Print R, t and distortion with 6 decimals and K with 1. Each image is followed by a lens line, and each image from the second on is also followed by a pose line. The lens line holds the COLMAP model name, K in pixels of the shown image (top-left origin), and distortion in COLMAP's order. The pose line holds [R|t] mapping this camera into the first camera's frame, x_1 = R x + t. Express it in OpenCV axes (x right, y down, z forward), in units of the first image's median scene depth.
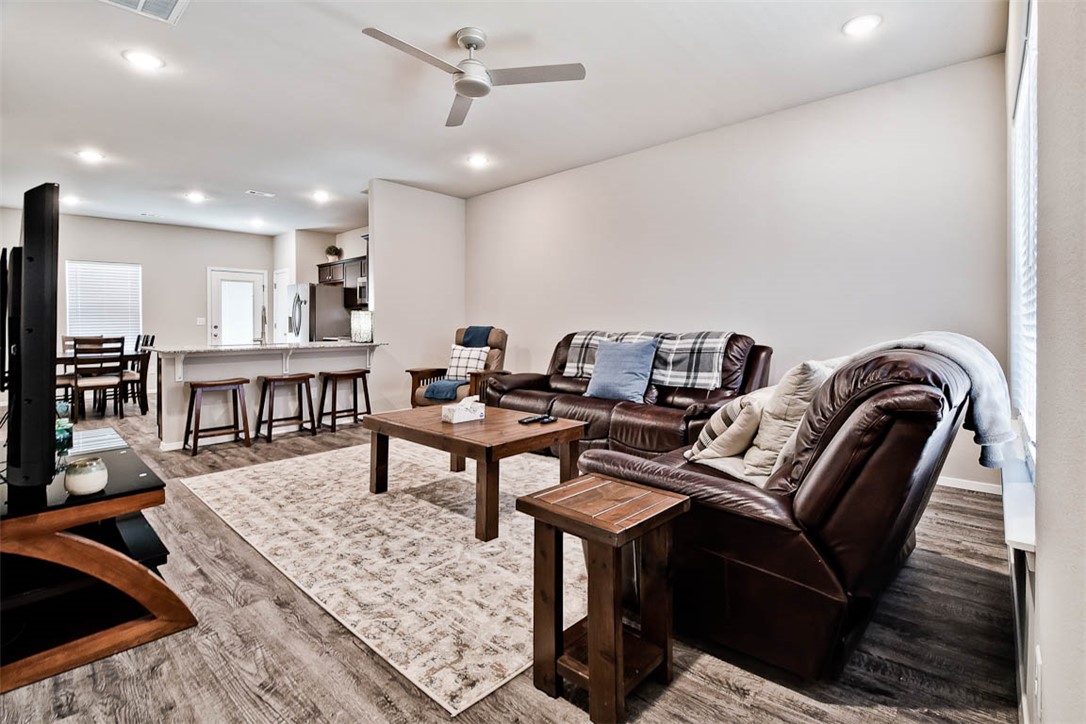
lens RADIAL K [[489.1, 0, 563.8], [0, 489.1, 326.6], [0, 0, 1]] dist [-0.002437, -0.007420]
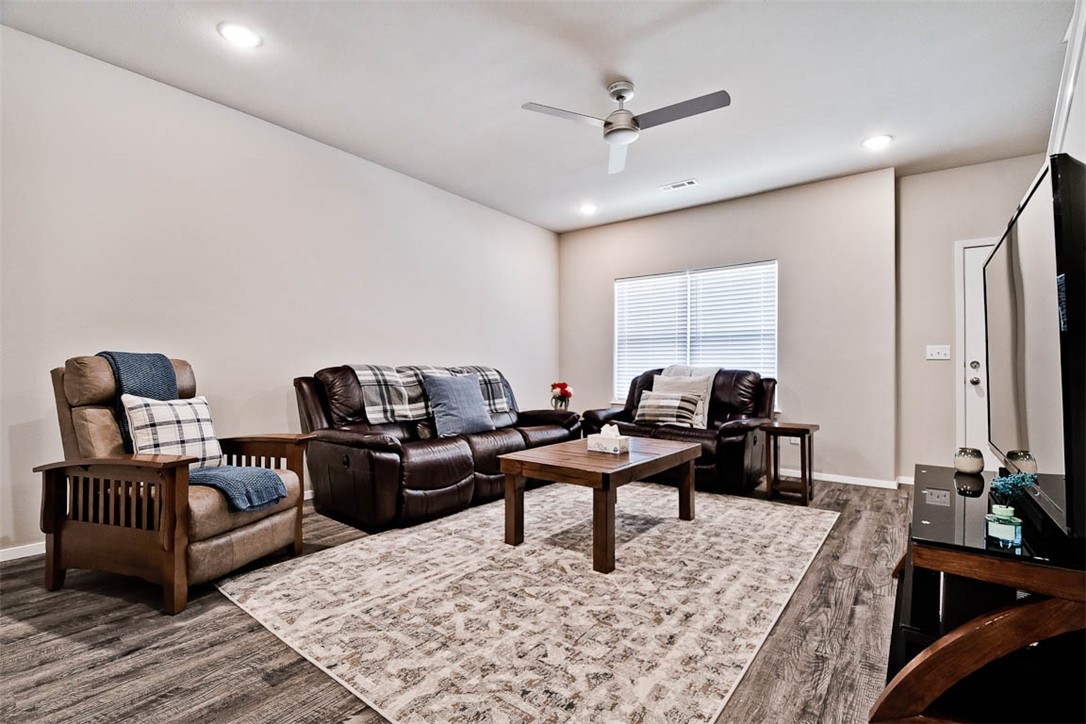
lens RADIAL K [[489.1, 0, 543.0], [0, 489.1, 358.8], [0, 0, 1]] dist [-0.002437, -0.007420]
pose [[-0.054487, 0.028277, 0.998114, -1.469205], [-0.008056, 0.999554, -0.028758, 0.032794], [-0.998482, -0.009608, -0.054235, 1.448829]]
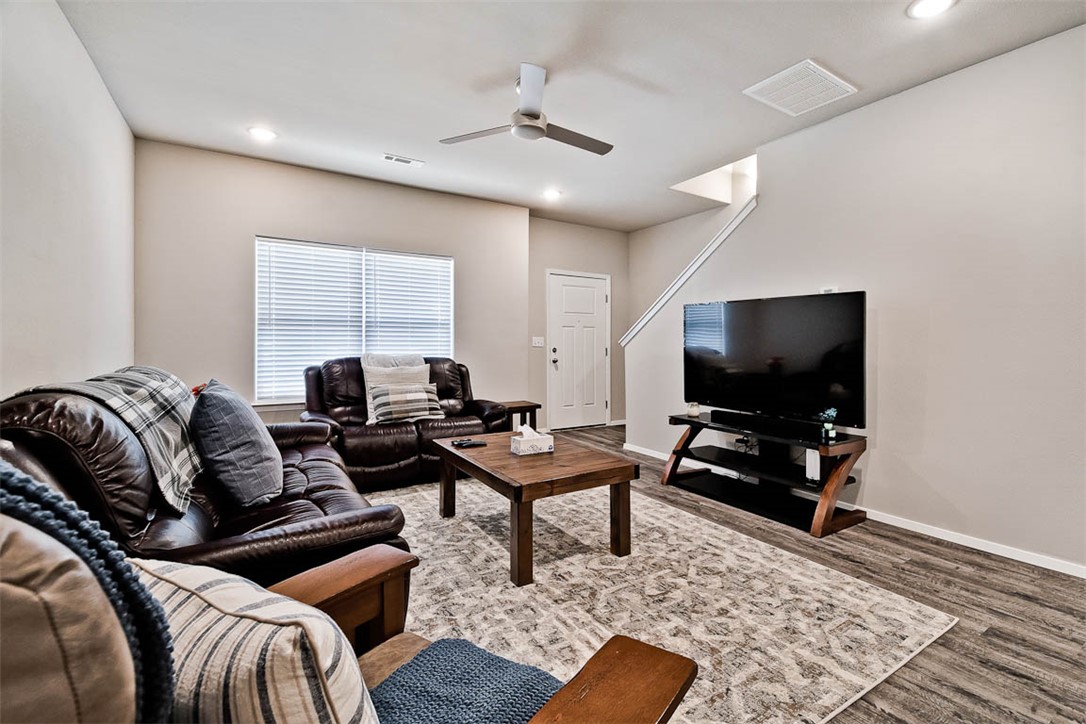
lens RADIAL K [[489.1, 0, 560.8], [0, 489.1, 340.1], [0, 0, 1]] dist [-0.002437, -0.007420]
pose [[-0.961077, 0.000289, 0.276281, -0.654414], [-0.001836, 0.999971, -0.007435, -0.041528], [-0.276275, -0.007653, -0.961048, 2.363418]]
